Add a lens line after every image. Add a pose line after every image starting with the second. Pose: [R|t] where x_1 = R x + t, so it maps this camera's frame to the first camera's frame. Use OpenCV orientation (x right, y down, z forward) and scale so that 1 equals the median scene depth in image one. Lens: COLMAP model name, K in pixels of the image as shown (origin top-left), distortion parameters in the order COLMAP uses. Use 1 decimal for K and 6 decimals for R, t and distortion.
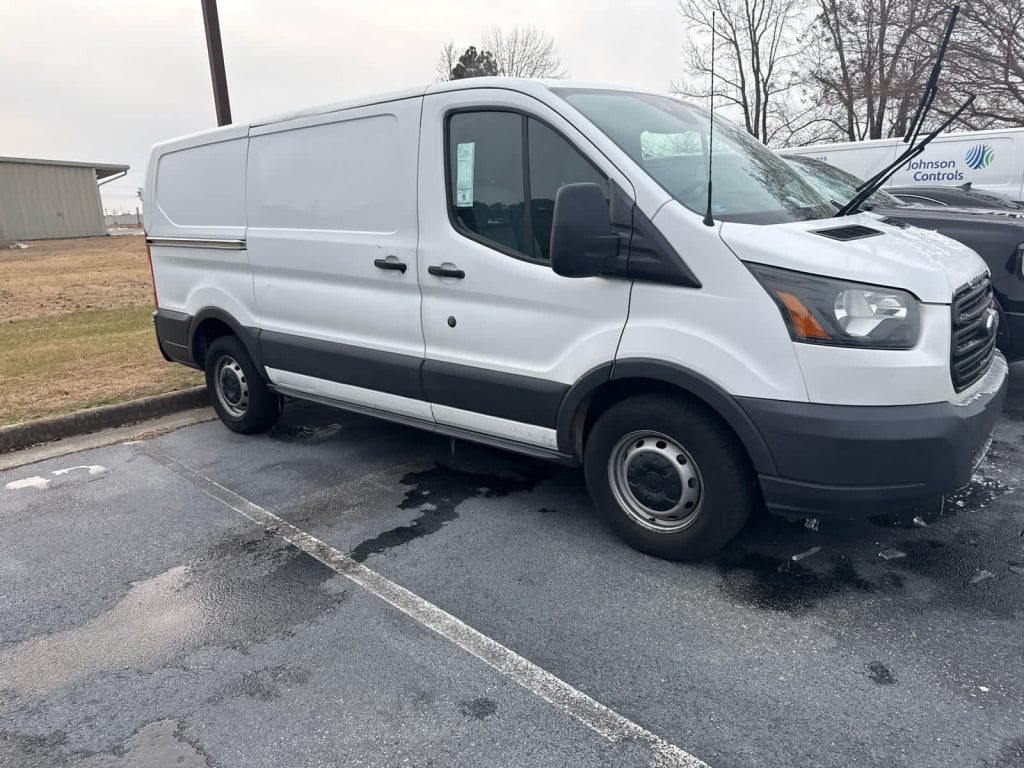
lens RADIAL K [[721.8, 0, 508.7], [0, 721.8, 373.9], [0, 0, 1]] dist [0.029451, -0.037245]
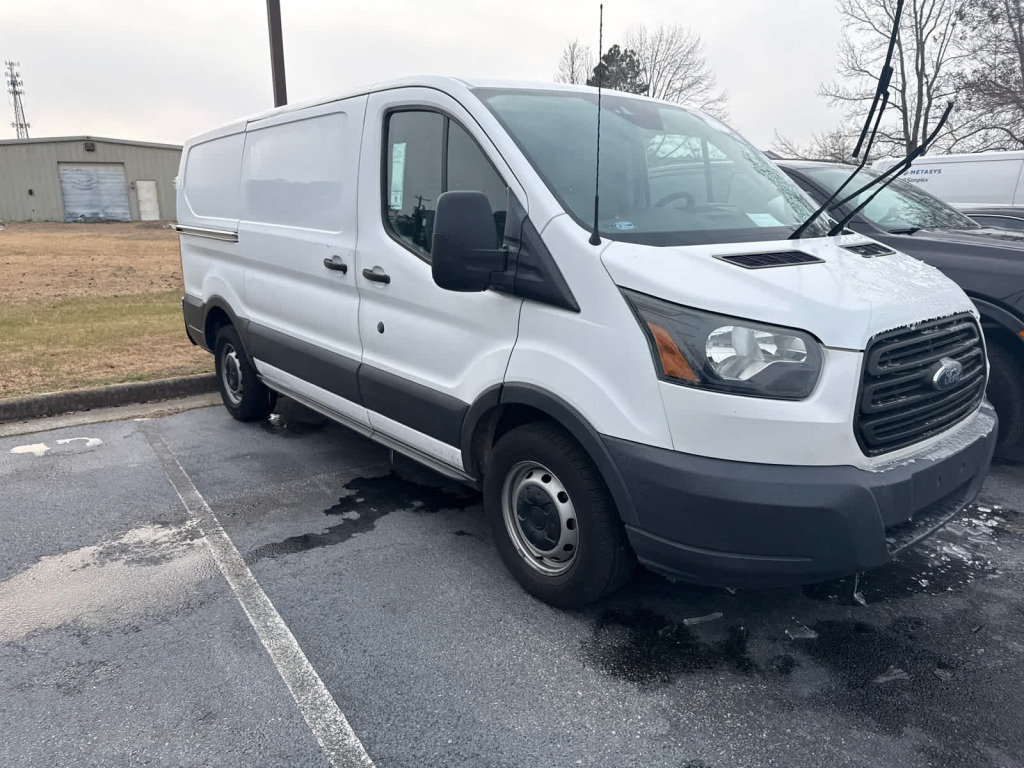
lens RADIAL K [[721.8, 0, 508.6], [0, 721.8, 376.8], [0, 0, 1]] dist [0.029451, -0.037245]
pose [[0.982044, 0.081065, -0.170349, 0.268381], [-0.080222, 0.996707, 0.011837, -0.033173], [0.170748, 0.002042, 0.985313, 0.076806]]
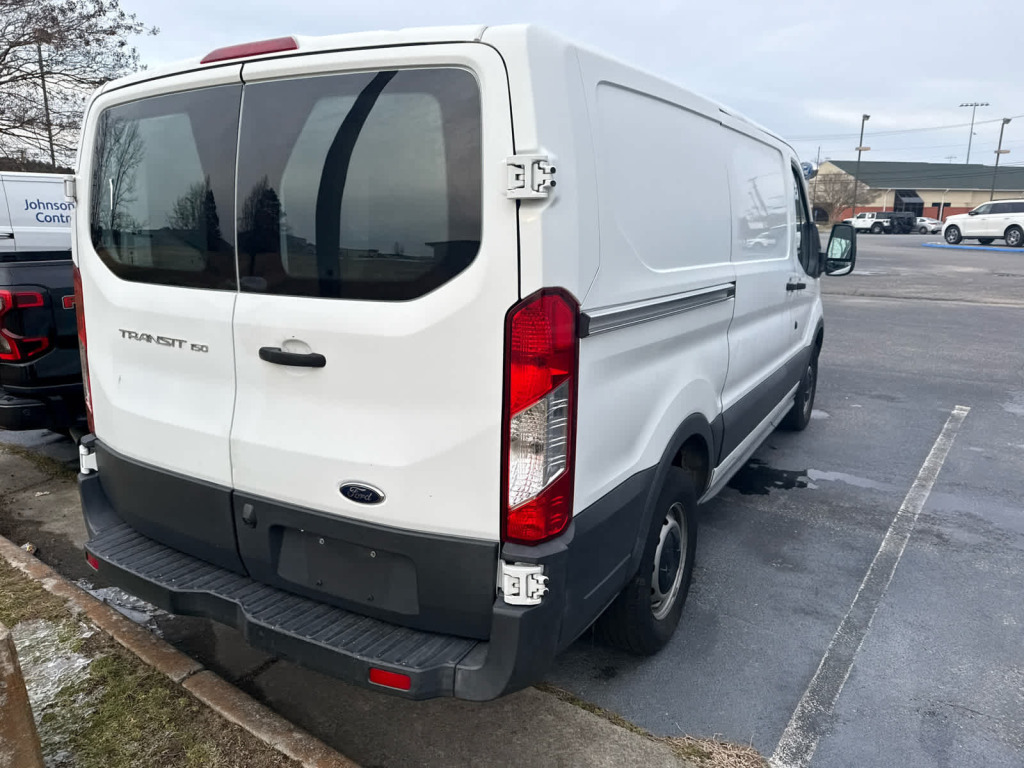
lens RADIAL K [[723.6, 0, 510.2], [0, 723.6, 388.6], [0, 0, 1]] dist [0.018256, -0.026342]
pose [[-0.168721, -0.182163, 0.968685, -1.288939], [0.232076, 0.947802, 0.218658, -0.374119], [-0.957953, 0.261701, -0.117638, 1.709421]]
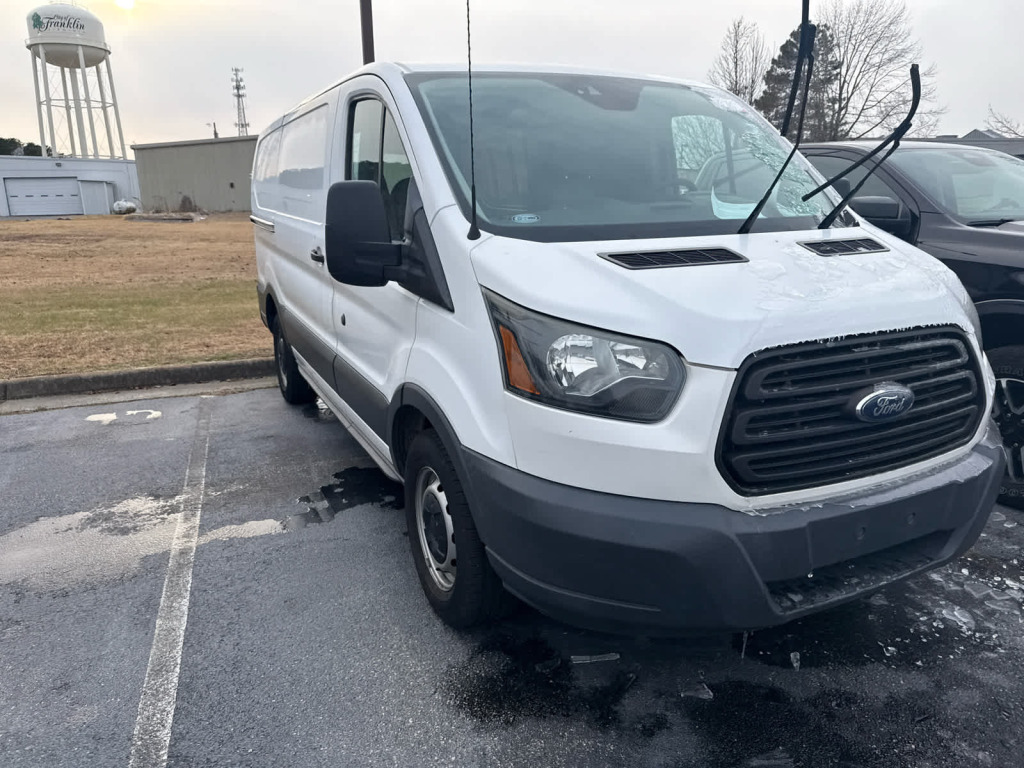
lens RADIAL K [[723.6, 0, 507.3], [0, 723.6, 374.8], [0, 0, 1]] dist [0.018256, -0.026342]
pose [[0.911215, 0.131112, -0.390507, 0.522568], [-0.122459, 0.991355, 0.047098, -0.074609], [0.393307, 0.004905, 0.919394, 0.205185]]
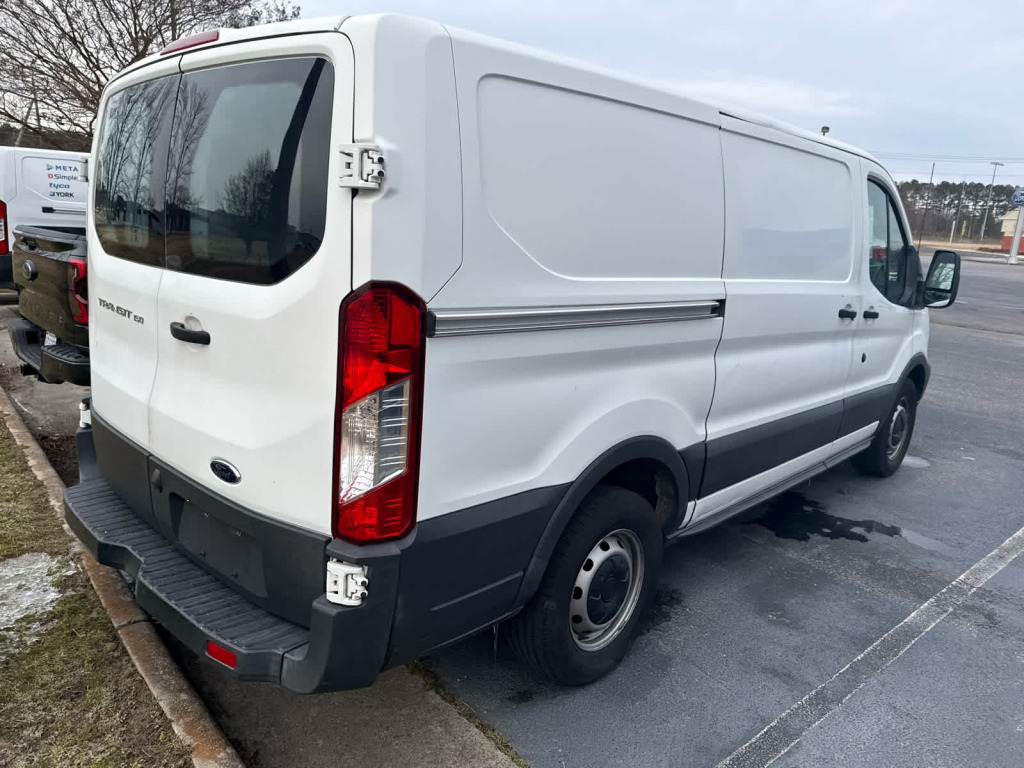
lens RADIAL K [[723.6, 0, 516.8], [0, 723.6, 386.5], [0, 0, 1]] dist [0.018256, -0.026342]
pose [[0.056996, -0.174435, 0.983018, -1.282198], [0.173604, 0.971350, 0.162299, -0.320027], [-0.983165, 0.161406, 0.085646, 1.490034]]
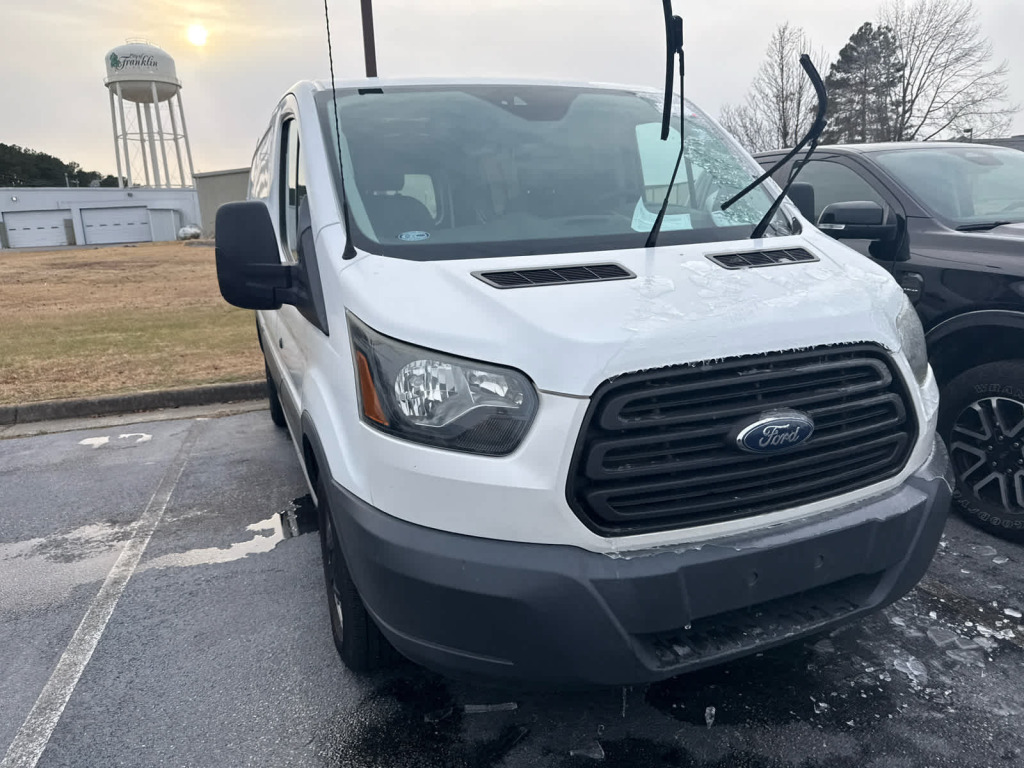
lens RADIAL K [[723.6, 0, 508.1], [0, 723.6, 374.2], [0, 0, 1]] dist [0.018256, -0.026342]
pose [[0.877625, 0.111811, -0.466124, 0.644356], [-0.108422, 0.993517, 0.034179, -0.100323], [0.466924, 0.020542, 0.884059, 0.312151]]
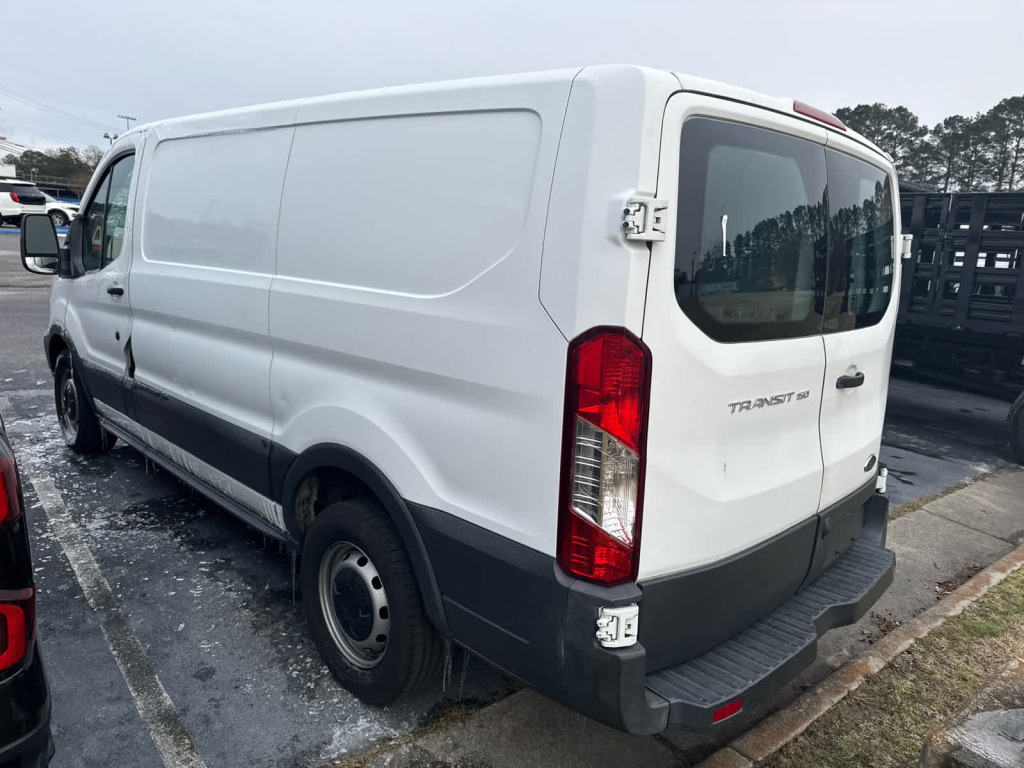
lens RADIAL K [[723.6, 0, 519.5], [0, 723.6, 386.7], [0, 0, 1]] dist [0.018256, -0.026342]
pose [[-0.996838, -0.035658, 0.071014, -0.421844], [-0.002260, 0.906027, 0.423214, -0.608862], [-0.079432, 0.421715, -0.903242, 2.478319]]
